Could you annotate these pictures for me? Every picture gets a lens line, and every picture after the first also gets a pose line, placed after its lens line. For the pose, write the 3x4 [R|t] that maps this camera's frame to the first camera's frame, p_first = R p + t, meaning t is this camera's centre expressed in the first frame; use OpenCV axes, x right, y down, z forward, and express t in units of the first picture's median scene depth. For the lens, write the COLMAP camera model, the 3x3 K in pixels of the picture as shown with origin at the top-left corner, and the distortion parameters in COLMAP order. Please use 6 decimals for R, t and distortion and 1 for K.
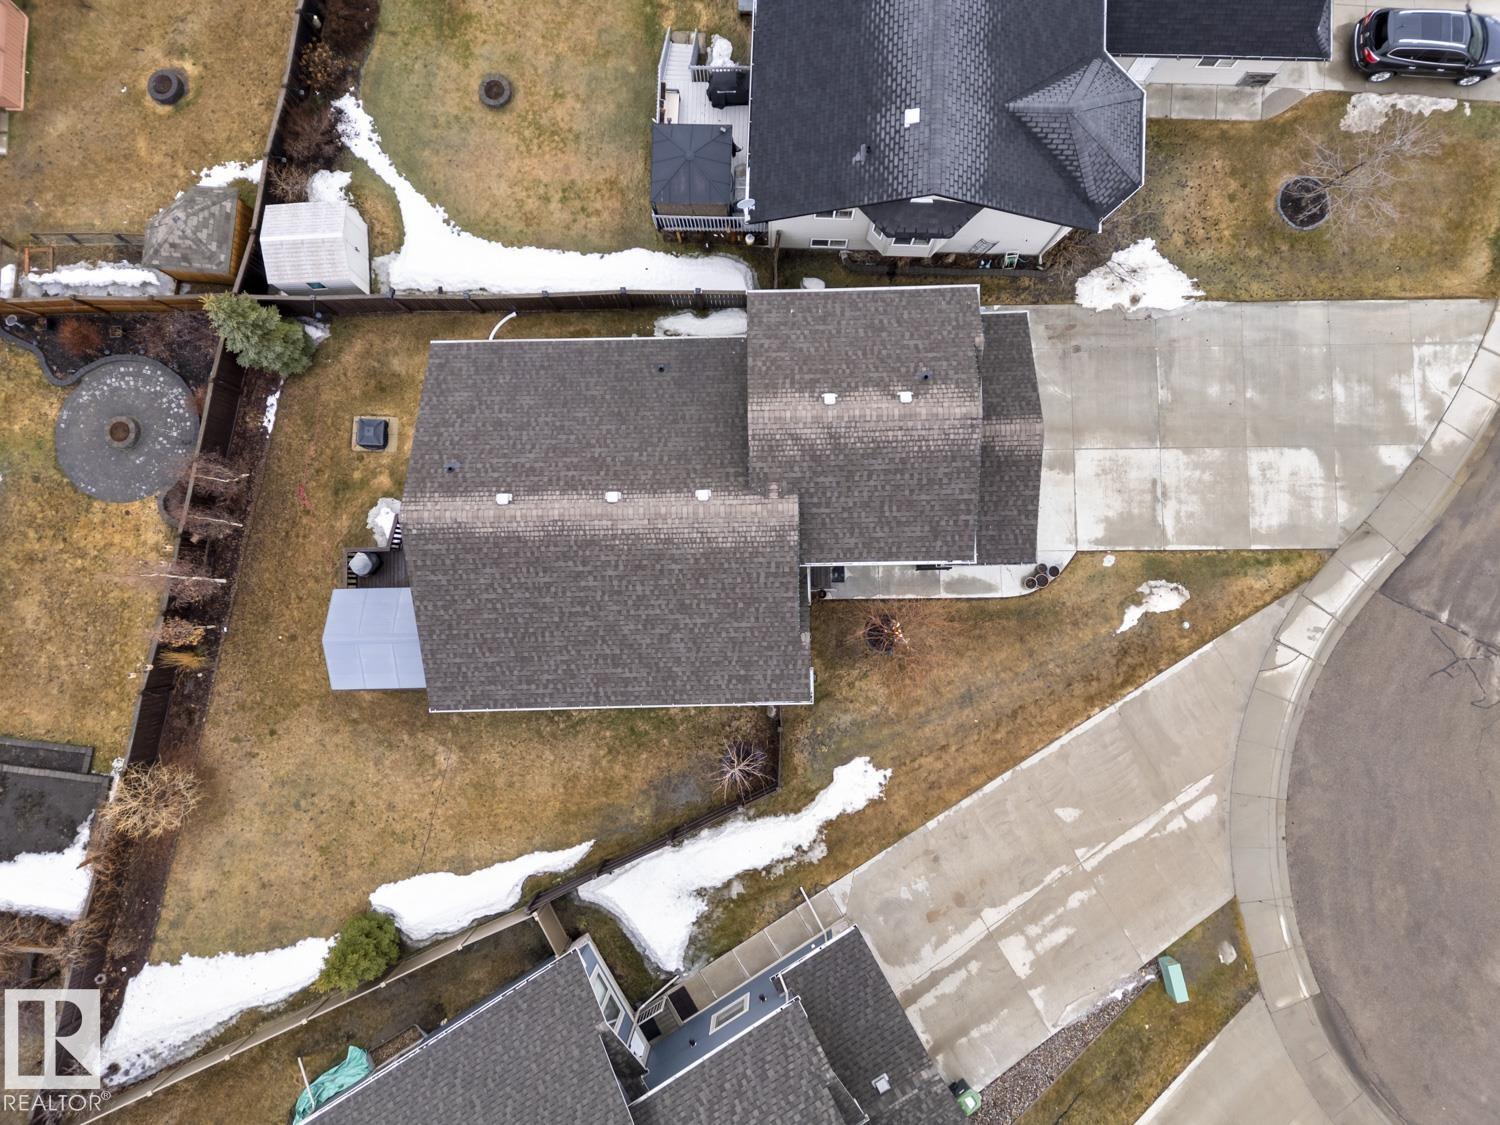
lens RADIAL K [[1049.8, 0, 751.8], [0, 1049.8, 557.6], [0, 0, 1]] dist [0.079186, -0.037252]
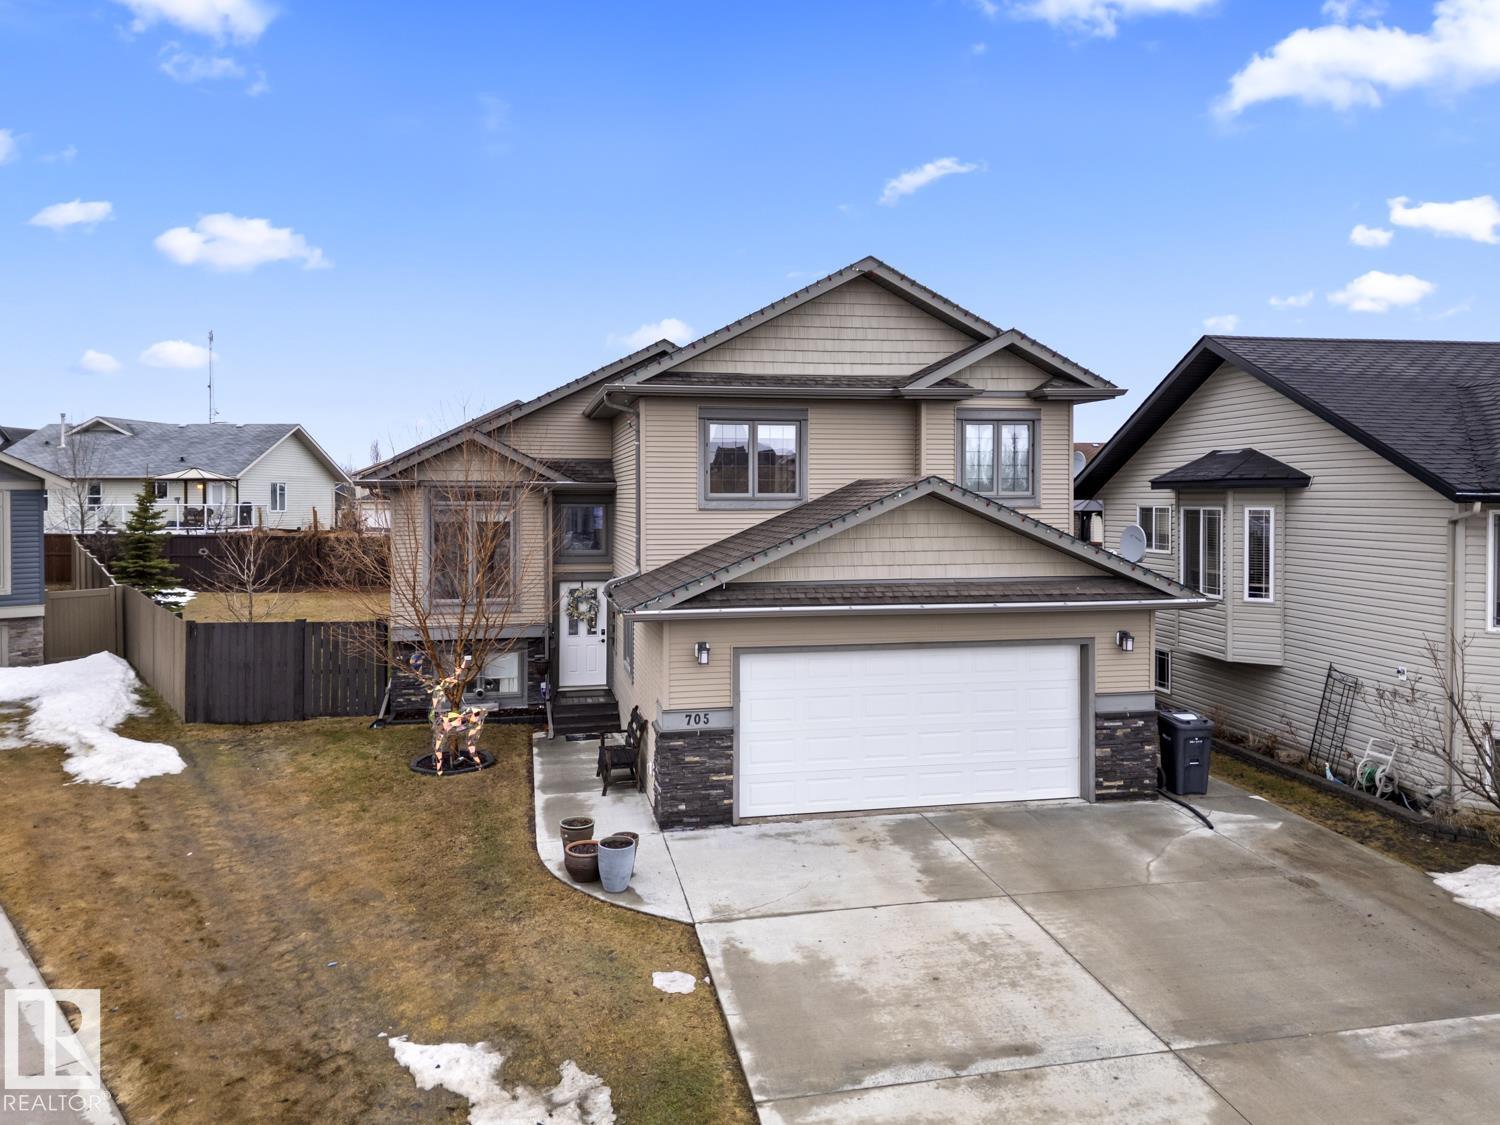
lens RADIAL K [[1067.9, 0, 748.7], [0, 1067.9, 509.9], [0, 0, 1]] dist [0.055329, -0.040105]
pose [[0.193832, 0.018985, -0.980851, 0.608525], [-0.978015, 0.082132, -0.191681, 0.027114], [0.076920, 0.996441, 0.034487, 0.870703]]
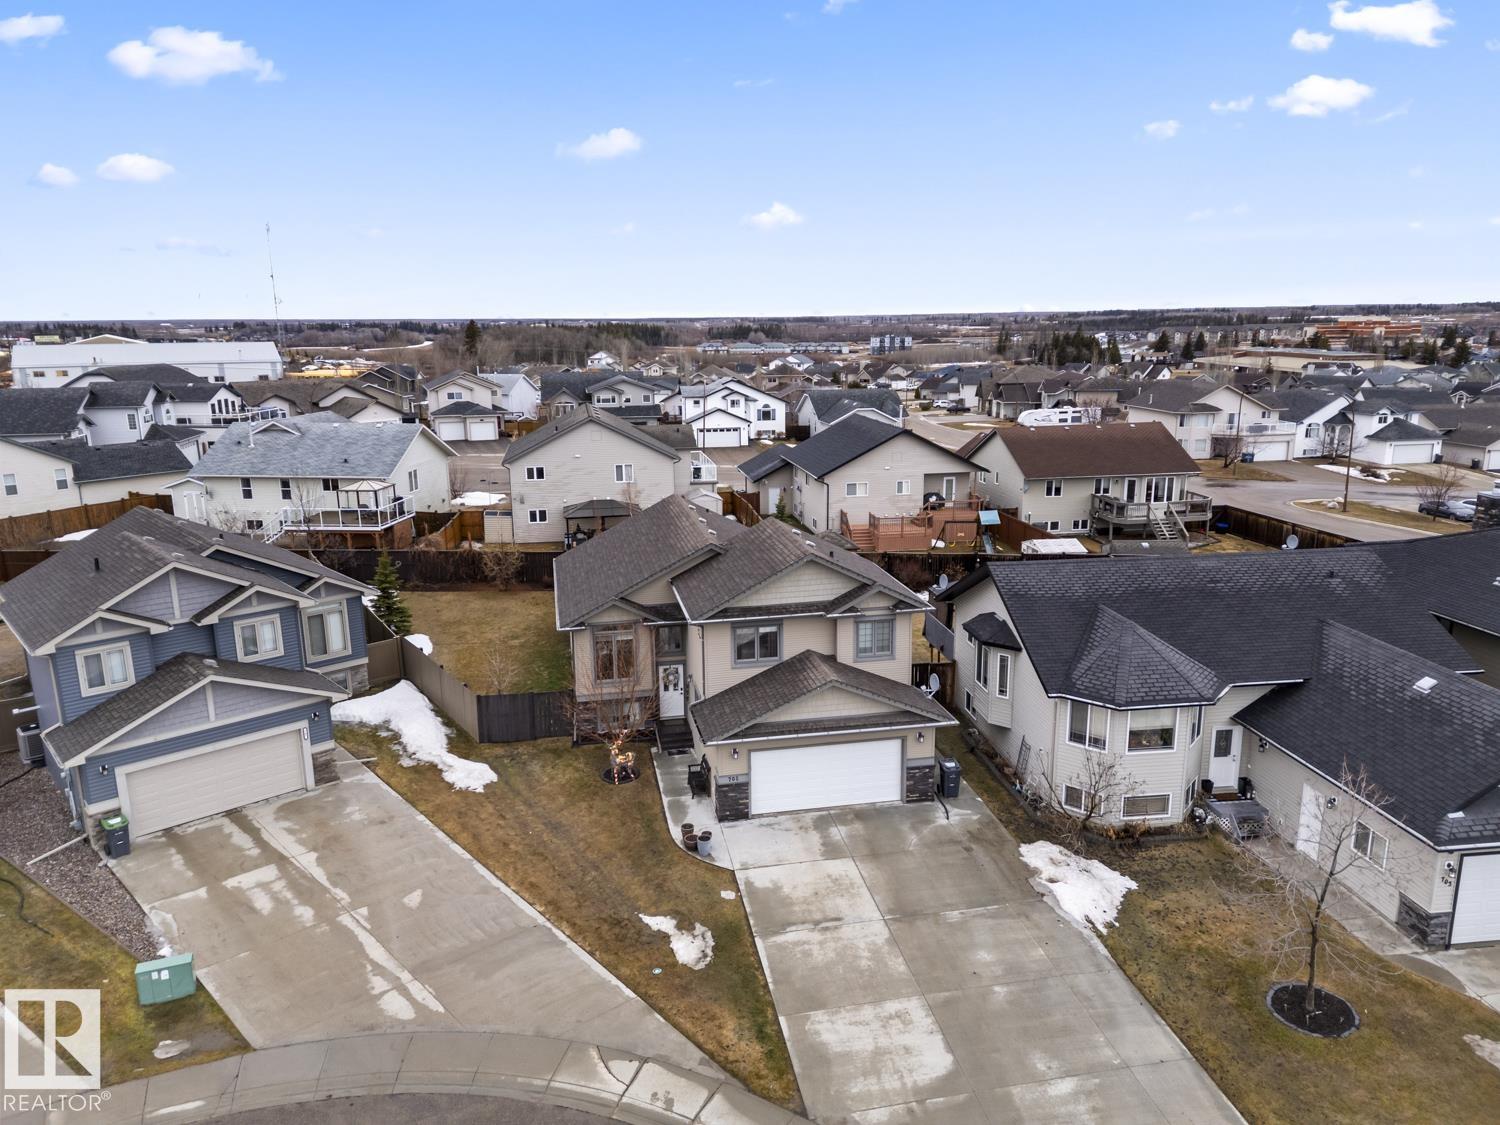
lens RADIAL K [[1049.8, 0, 751.8], [0, 1049.8, 557.6], [0, 0, 1]] dist [0.079186, -0.037252]
pose [[0.175430, 0.230981, -0.957012, 1.051516], [-0.980562, 0.127769, -0.148909, 0.072357], [0.087882, 0.964532, 0.248905, 0.552524]]
